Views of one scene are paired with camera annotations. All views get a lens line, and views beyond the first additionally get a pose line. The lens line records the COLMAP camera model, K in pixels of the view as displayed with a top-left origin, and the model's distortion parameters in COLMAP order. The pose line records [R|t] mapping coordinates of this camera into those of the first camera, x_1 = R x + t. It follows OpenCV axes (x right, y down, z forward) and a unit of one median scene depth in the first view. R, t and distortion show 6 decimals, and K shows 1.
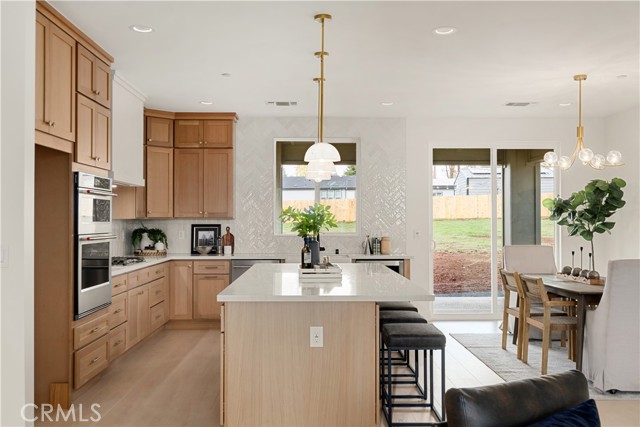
lens RADIAL K [[622.4, 0, 316.1], [0, 622.4, 215.0], [0, 0, 1]] dist [-0.000136, 0.000000]
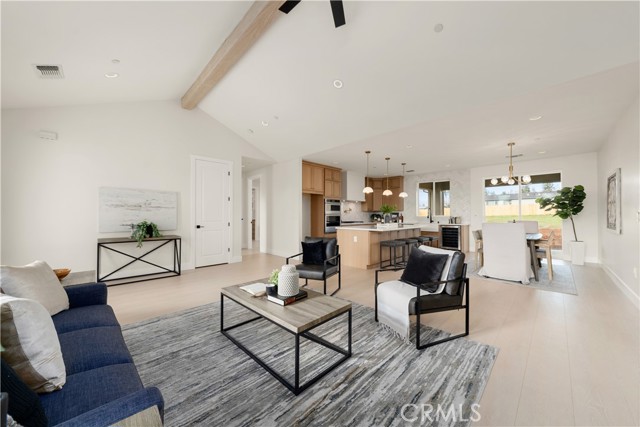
lens RADIAL K [[226.5, 0, 317.1], [0, 226.5, 216.9], [0, 0, 1]] dist [-0.003052, 0.000282]
pose [[0.679845, 0.005205, -0.733338, 0.402918], [0.007460, 0.999874, 0.014013, 0.018278], [0.733318, -0.014997, 0.679720, -0.051491]]
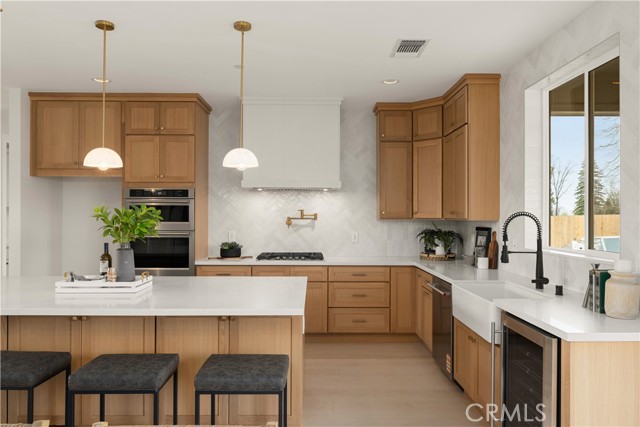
lens RADIAL K [[447.1, 0, 321.8], [0, 447.1, 214.1], [0, 0, 1]] dist [-0.011674, 0.005241]
pose [[-0.001337, -0.004454, -0.999989, 0.388124], [0.005903, 0.999973, -0.004462, 0.000143], [0.999982, -0.005909, -0.001310, 0.830194]]
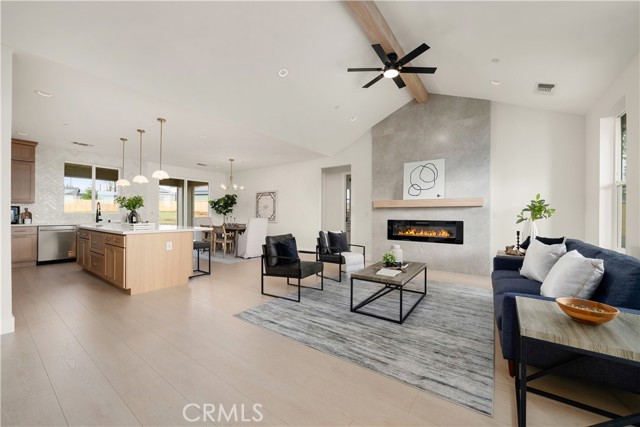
lens RADIAL K [[252.6, 0, 318.4], [0, 252.6, 214.2], [0, 0, 1]] dist [0.004969, 0.000068]
pose [[0.607367, 0.006450, 0.794395, -0.216260], [-0.013555, 0.999906, 0.002245, 0.025023], [-0.794306, -0.012131, 0.607397, -0.060432]]
